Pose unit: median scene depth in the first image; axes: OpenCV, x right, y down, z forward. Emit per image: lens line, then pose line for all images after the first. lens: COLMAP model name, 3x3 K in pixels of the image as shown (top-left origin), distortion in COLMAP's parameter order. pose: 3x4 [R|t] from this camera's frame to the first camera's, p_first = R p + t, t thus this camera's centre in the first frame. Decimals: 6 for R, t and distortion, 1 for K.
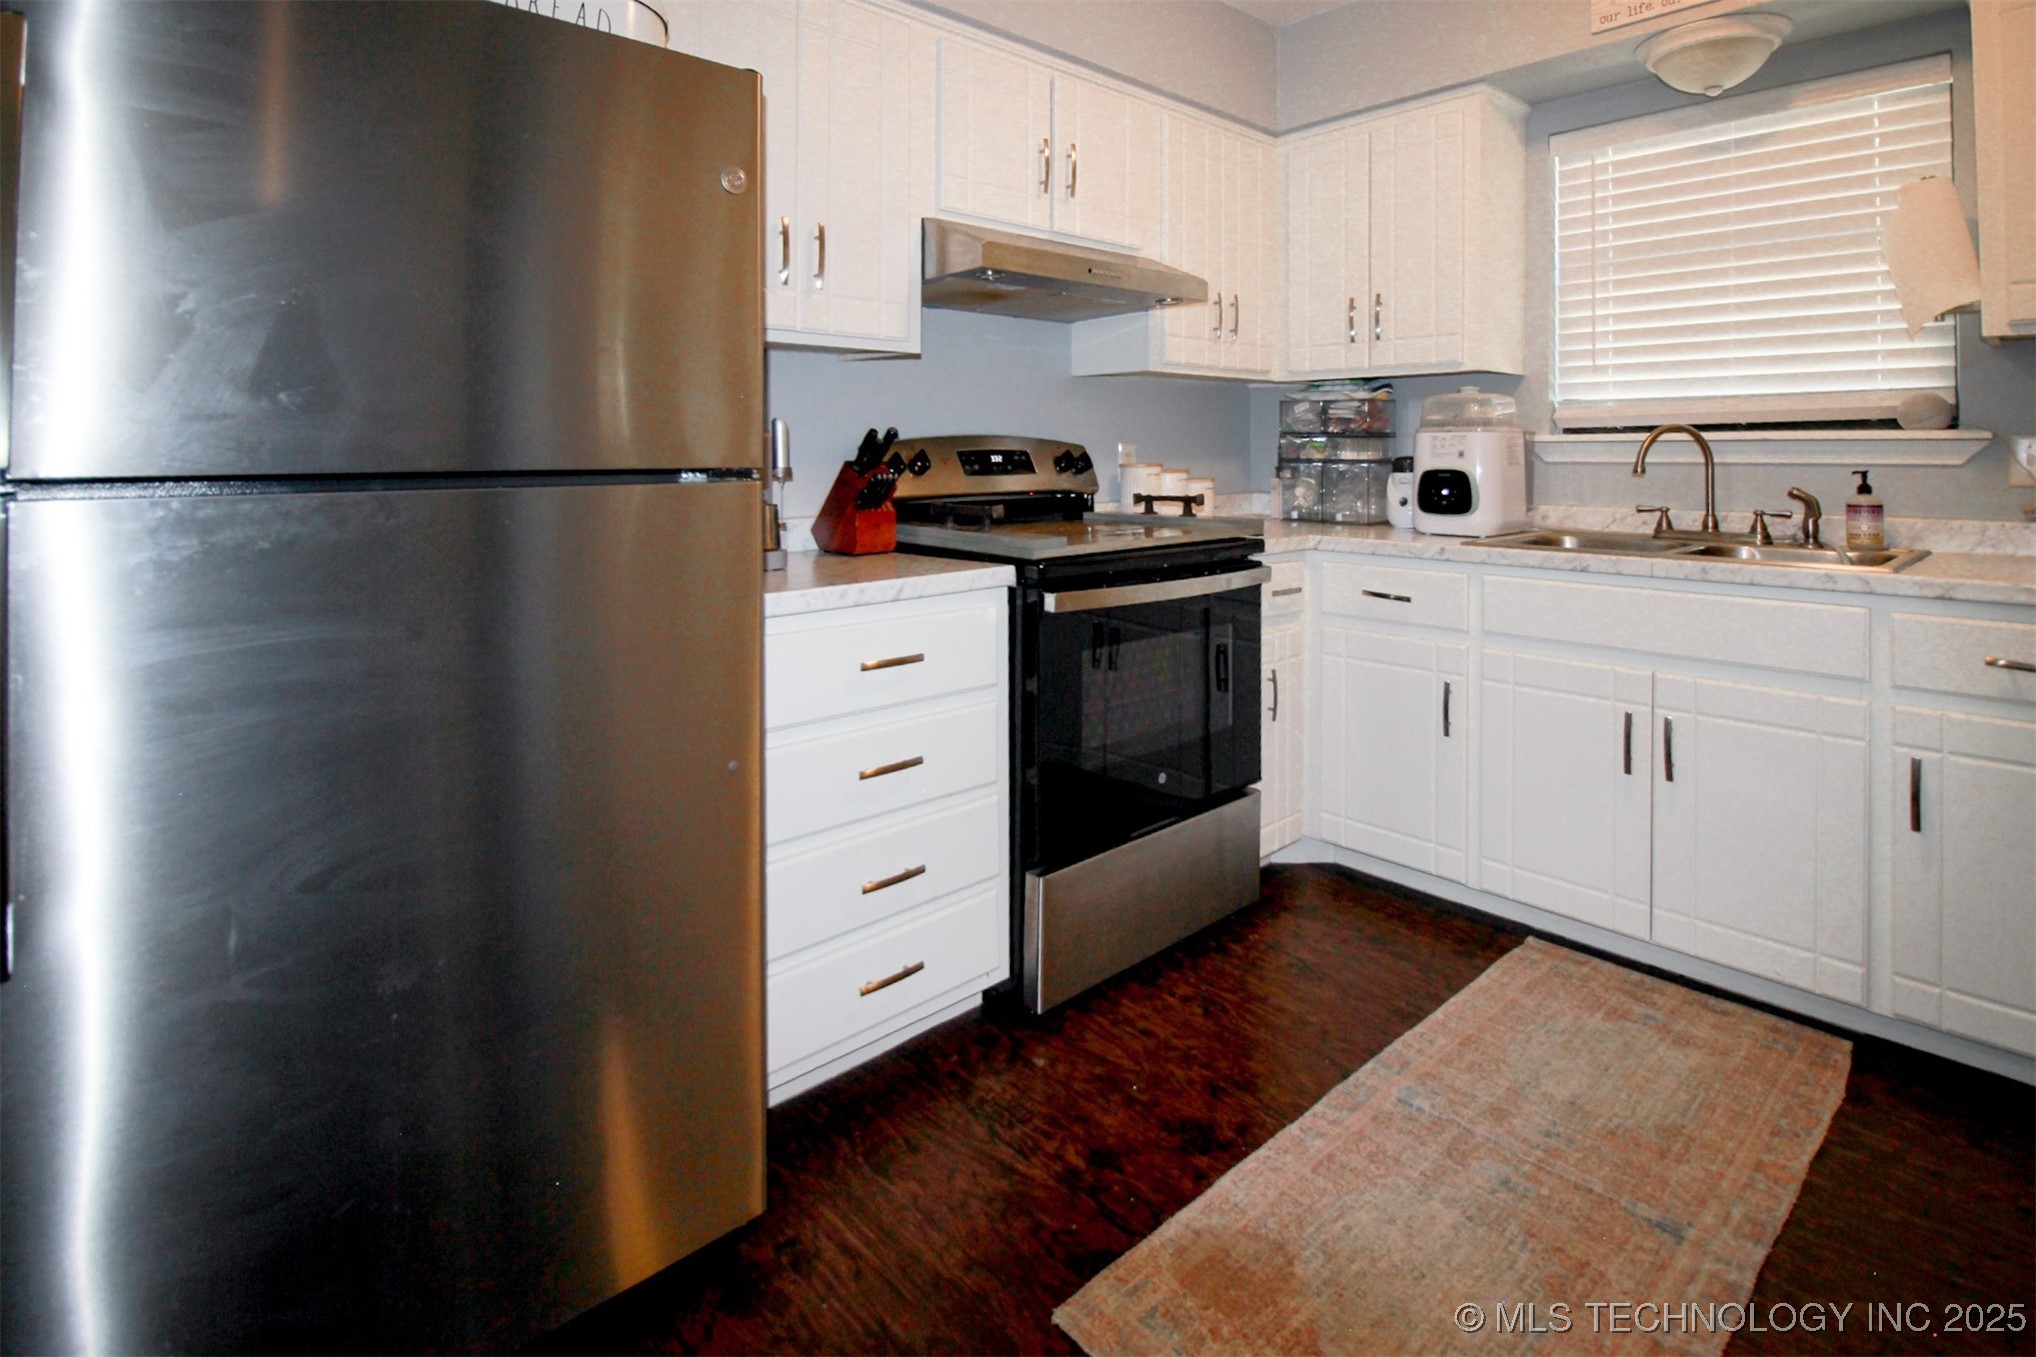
lens RADIAL K [[1085.8, 0, 1024.5], [0, 1085.8, 638.1], [0, 0, 1]] dist [0.008375, -0.020197]
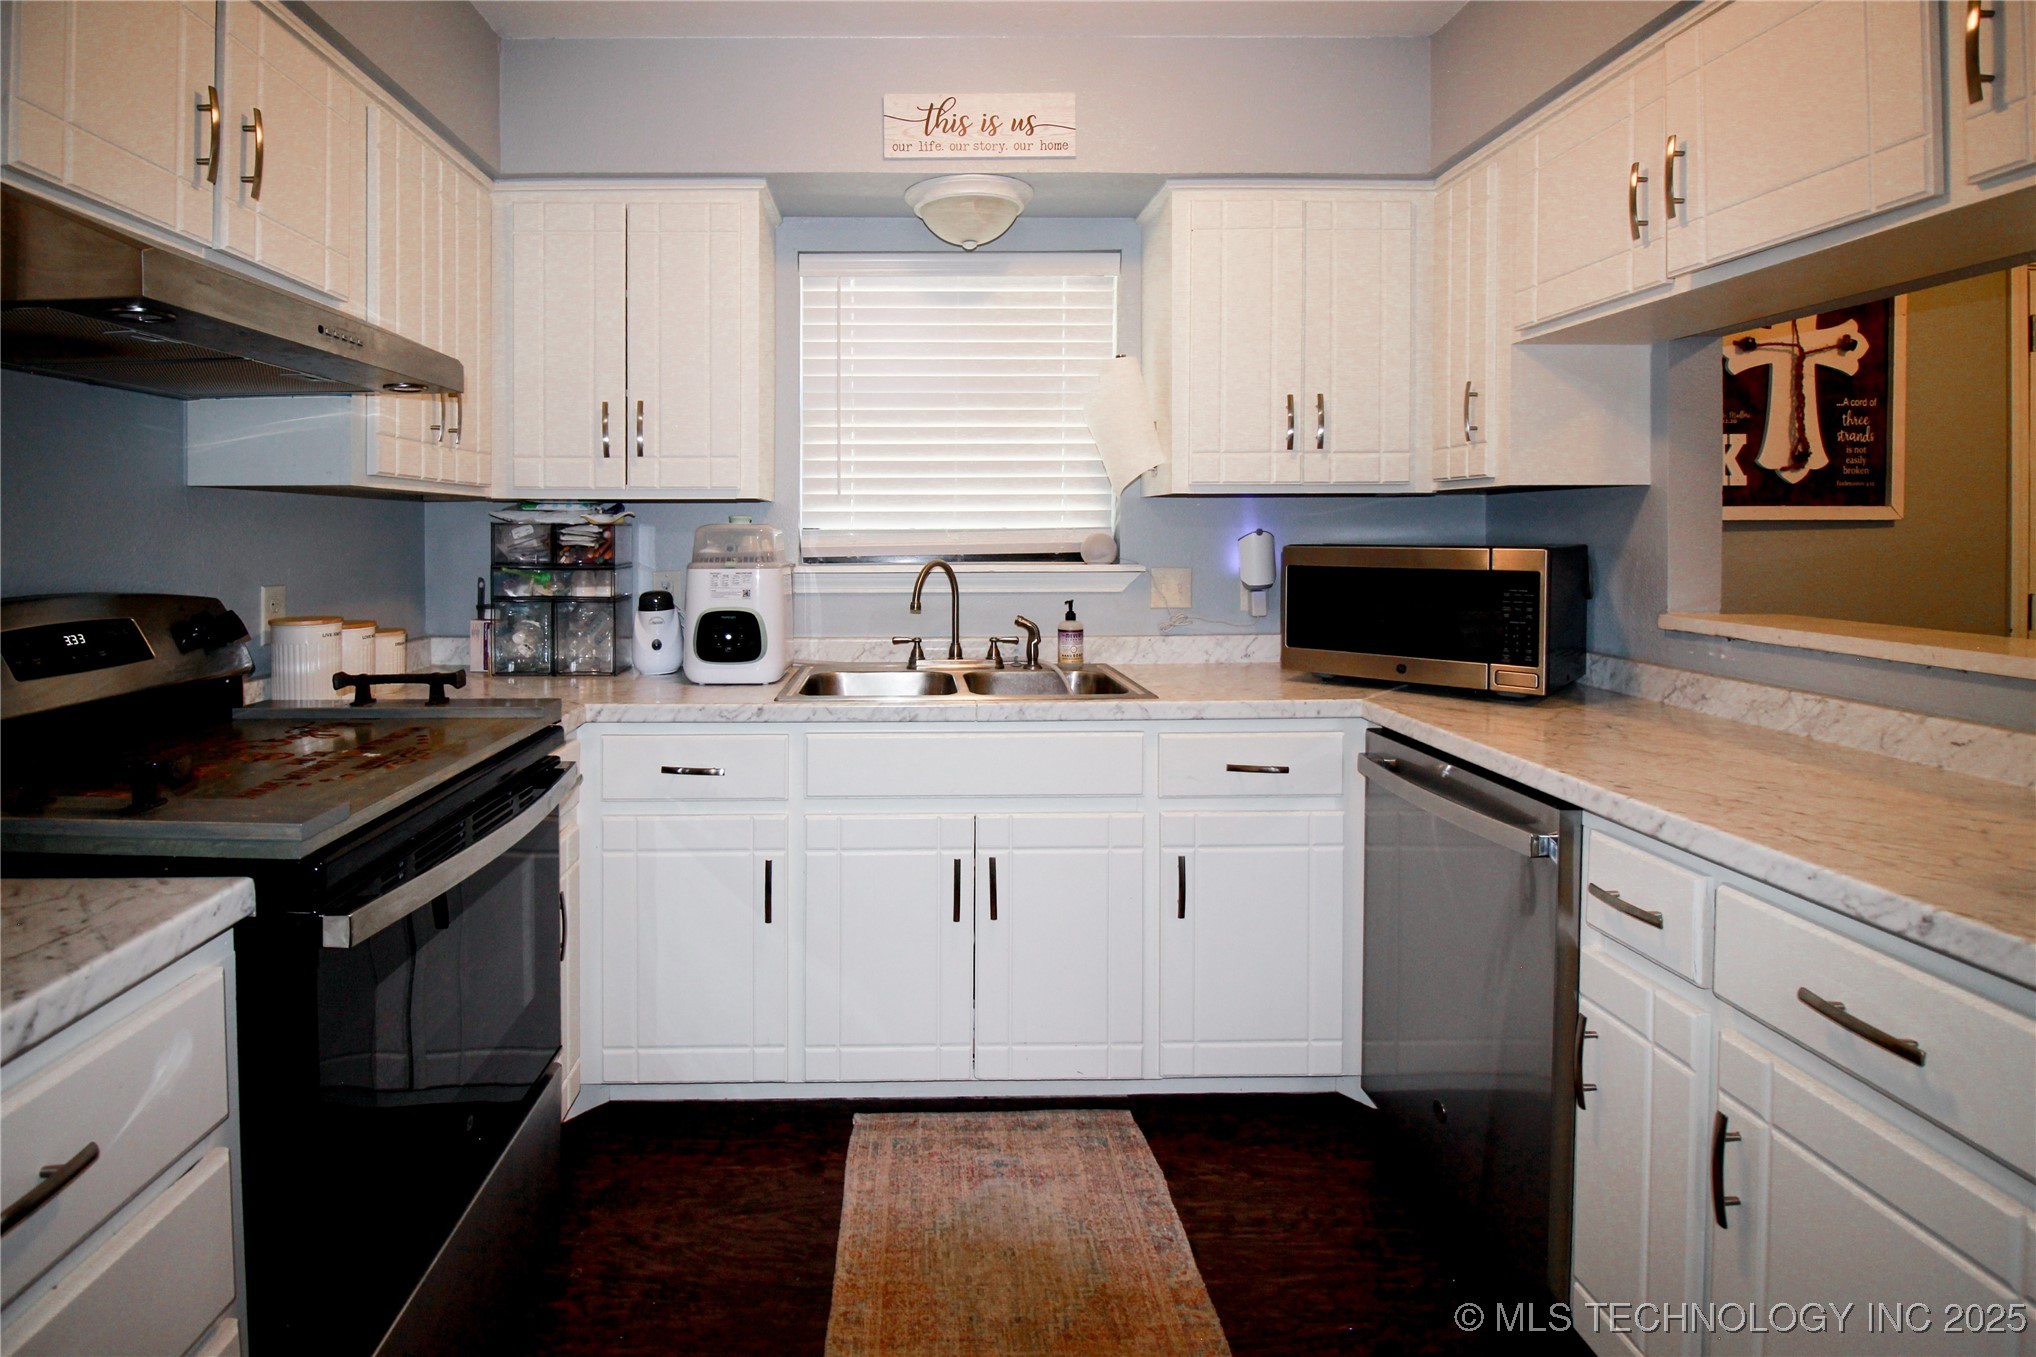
lens RADIAL K [[1085.8, 0, 1024.5], [0, 1085.8, 638.1], [0, 0, 1]] dist [0.008375, -0.020197]
pose [[0.658742, -0.061444, 0.749856, -0.108570], [0.120061, 0.992473, -0.024148, -0.089936], [-0.742728, 0.105936, 0.661161, 0.276760]]
